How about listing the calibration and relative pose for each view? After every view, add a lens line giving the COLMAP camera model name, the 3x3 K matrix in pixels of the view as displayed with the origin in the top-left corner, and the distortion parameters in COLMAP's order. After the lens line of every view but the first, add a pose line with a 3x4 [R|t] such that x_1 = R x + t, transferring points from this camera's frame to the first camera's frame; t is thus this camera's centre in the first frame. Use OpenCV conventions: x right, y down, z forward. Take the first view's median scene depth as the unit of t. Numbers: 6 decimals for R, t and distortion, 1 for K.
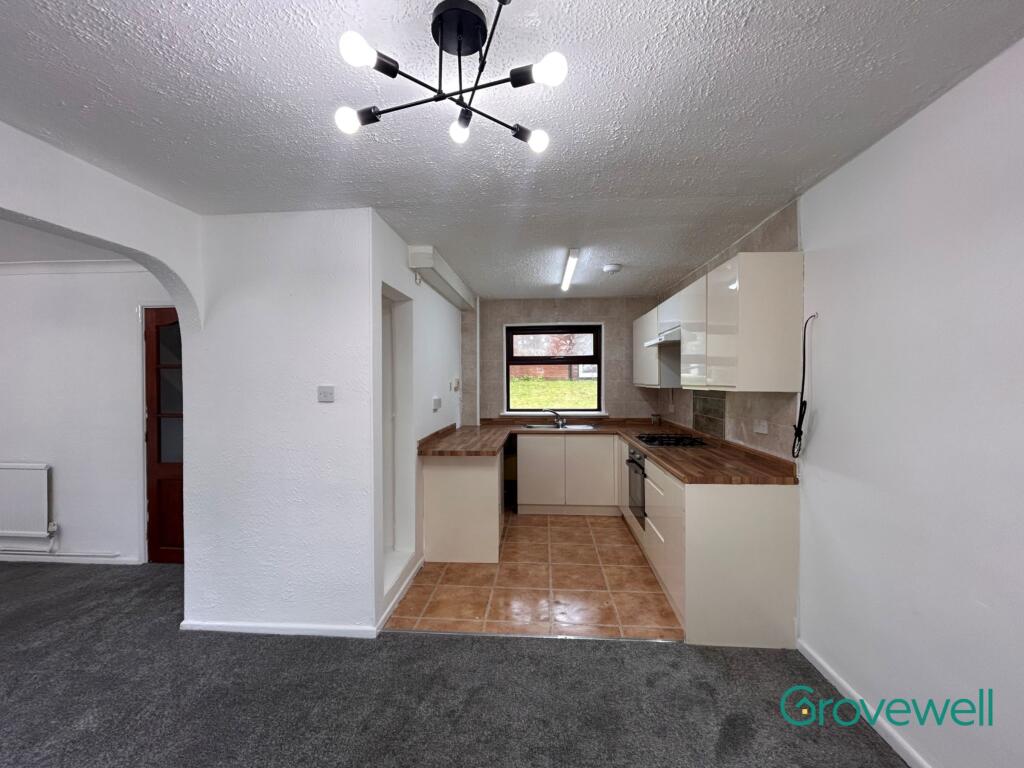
lens RADIAL K [[416.6, 0, 512.7], [0, 416.6, 381.8], [0, 0, 1]] dist [0.000684, 0.000431]
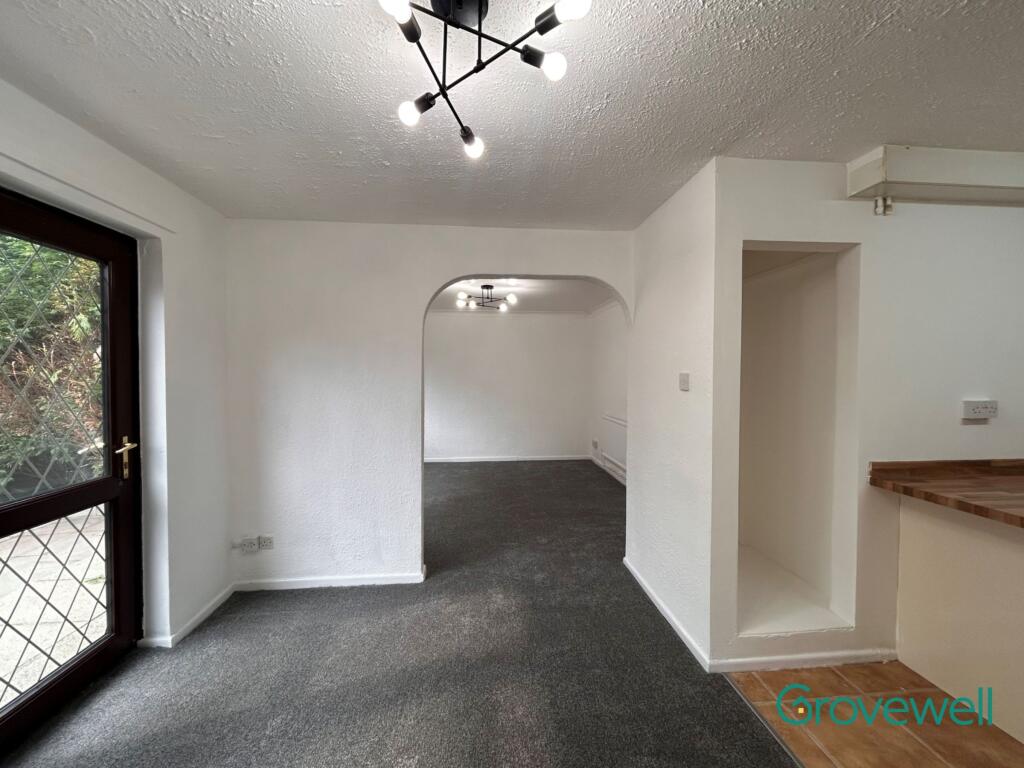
lens RADIAL K [[424.8, 0, 512.6], [0, 424.8, 382.3], [0, 0, 1]] dist [0.001187, 0.000248]
pose [[0.164194, 0.029508, -0.985987, 0.233724], [-0.007224, 0.999562, 0.028712, 0.003533], [0.986402, 0.002408, 0.164335, 0.252181]]
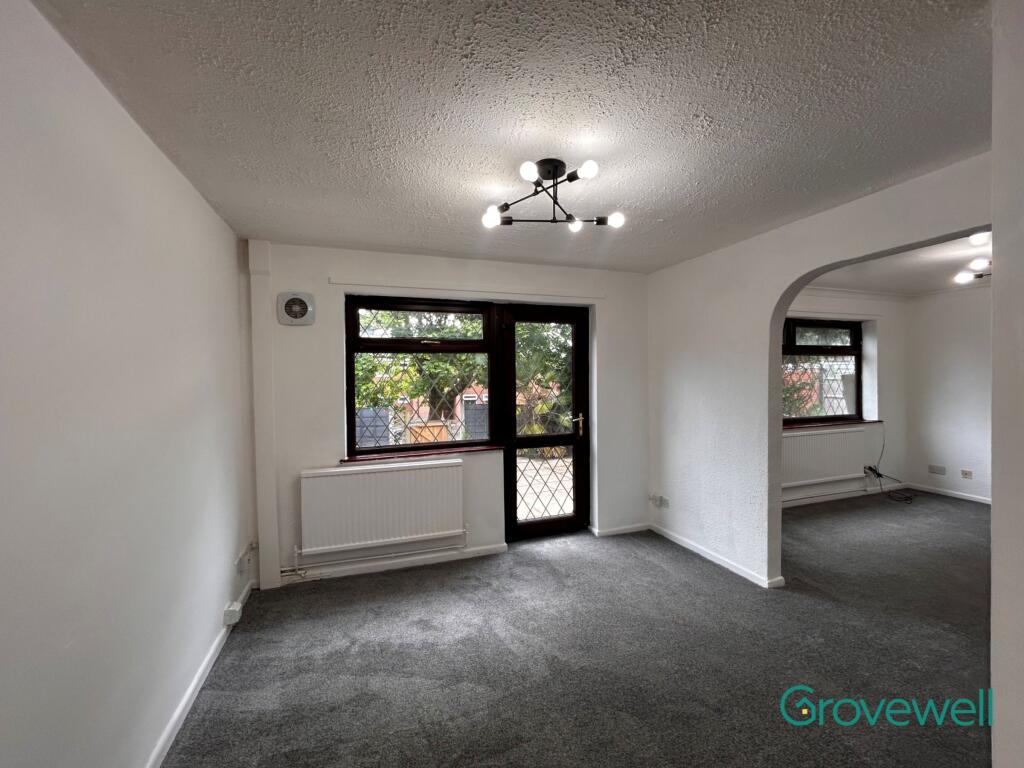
lens RADIAL K [[416.6, 0, 512.7], [0, 416.6, 381.8], [0, 0, 1]] dist [0.000684, 0.000431]
pose [[-0.912449, 0.015868, -0.408883, 0.187041], [0.010304, 0.999822, 0.015807, -0.001303], [0.409061, 0.010210, -0.912450, 0.653611]]
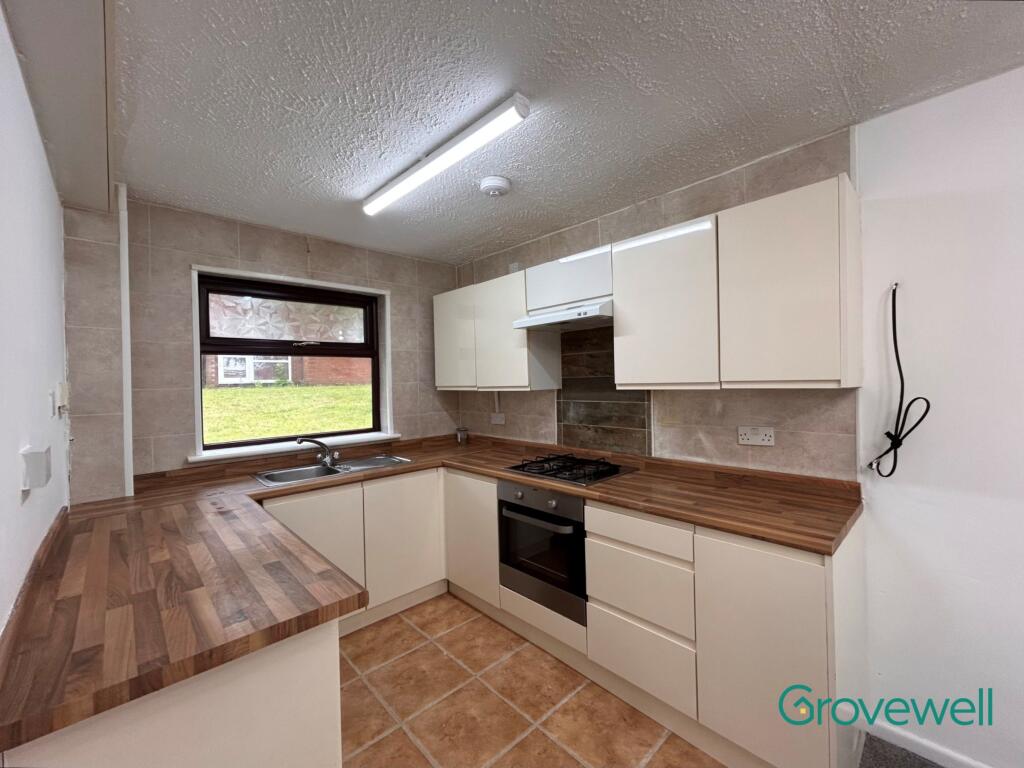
lens RADIAL K [[421.0, 0, 511.9], [0, 421.0, 381.4], [0, 0, 1]] dist [0.002056, 0.000489]
pose [[0.675104, -0.011468, 0.737633, -0.150310], [0.022657, 0.999730, -0.005193, 0.002645], [-0.737375, 0.020218, 0.675181, 0.486884]]
